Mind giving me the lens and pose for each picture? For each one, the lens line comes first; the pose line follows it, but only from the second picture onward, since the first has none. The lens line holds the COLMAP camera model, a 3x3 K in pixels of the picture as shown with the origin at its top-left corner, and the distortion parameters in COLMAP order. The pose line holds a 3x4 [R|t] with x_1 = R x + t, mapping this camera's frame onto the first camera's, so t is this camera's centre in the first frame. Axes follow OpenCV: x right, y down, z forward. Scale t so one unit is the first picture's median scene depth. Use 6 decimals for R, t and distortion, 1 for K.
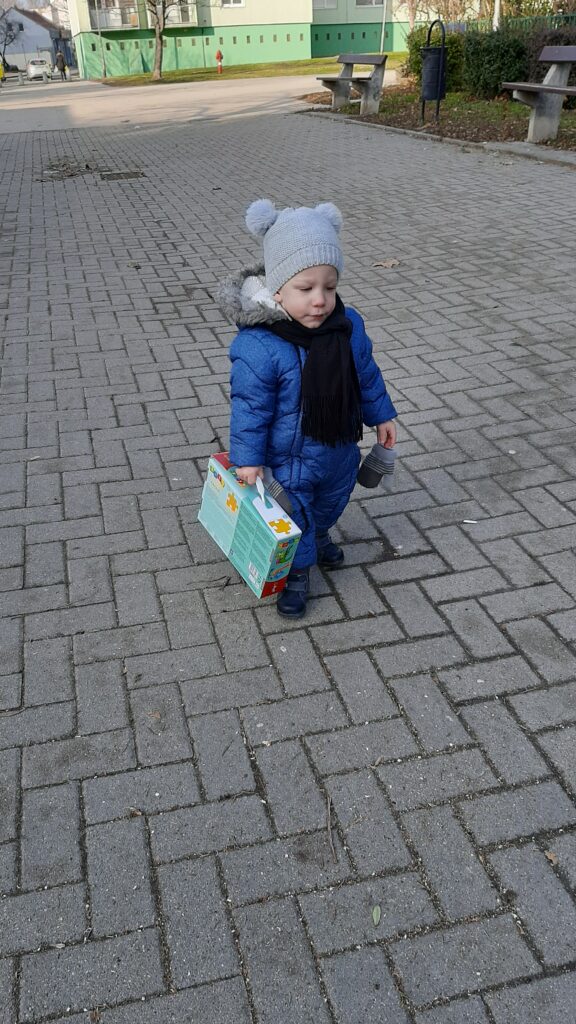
lens RADIAL K [[820.7, 0, 288.0], [0, 820.7, 512.0], [0, 0, 1]] dist [0.078624, -0.171237]
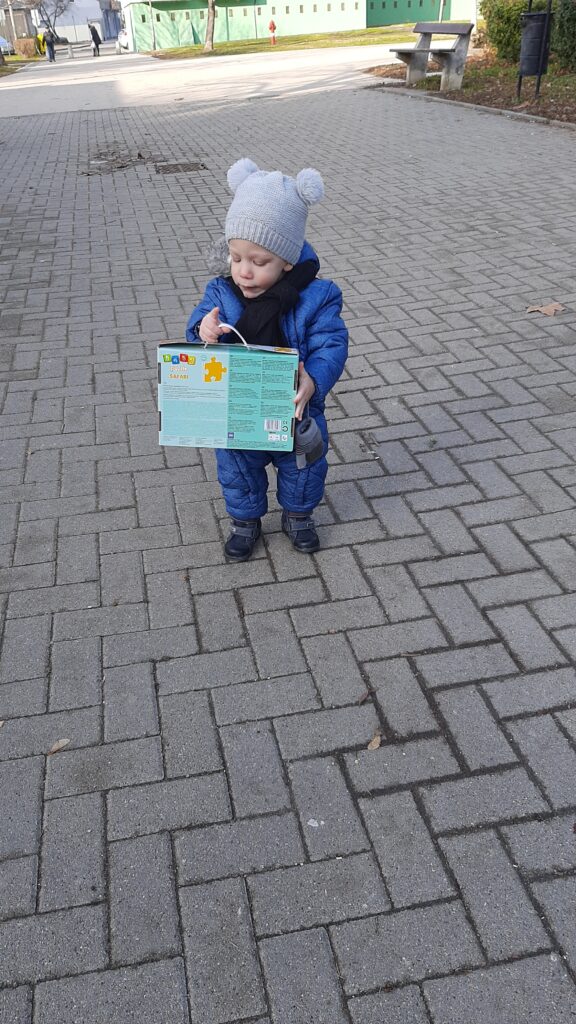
lens RADIAL K [[809.1, 0, 288.0], [0, 809.1, 512.0], [0, 0, 1]] dist [0.076644, -0.152735]
pose [[0.998630, 0.016906, -0.049516, -0.061292], [-0.015229, 0.999304, 0.034051, -0.121947], [0.050057, -0.033250, 0.998193, 0.222527]]
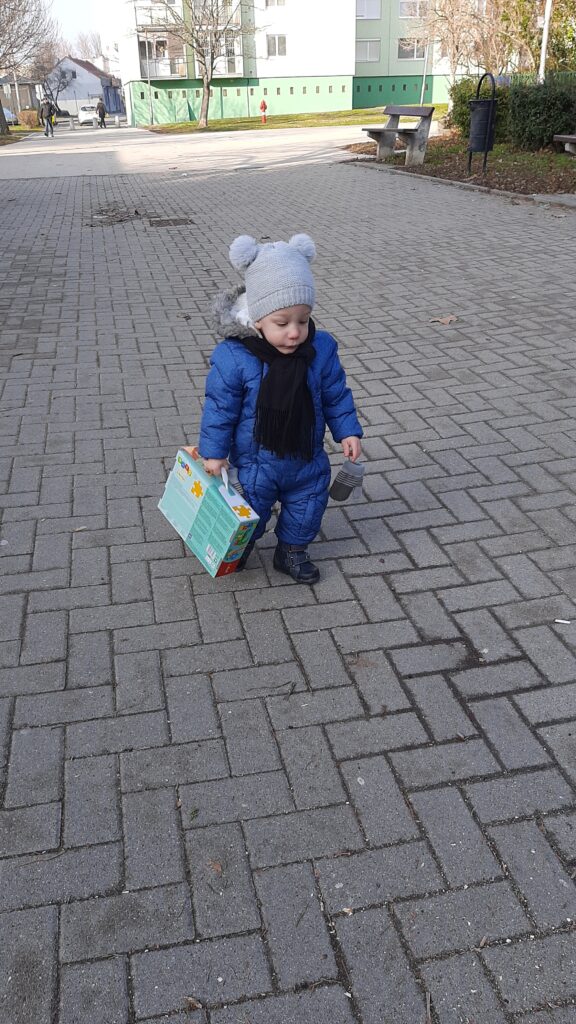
lens RADIAL K [[809.1, 0, 288.0], [0, 809.1, 512.0], [0, 0, 1]] dist [0.076644, -0.152735]
pose [[0.998987, 0.028483, -0.034846, -0.020356], [-0.029951, 0.998653, -0.042376, -0.025610], [0.033593, 0.043376, 0.998494, 0.044723]]
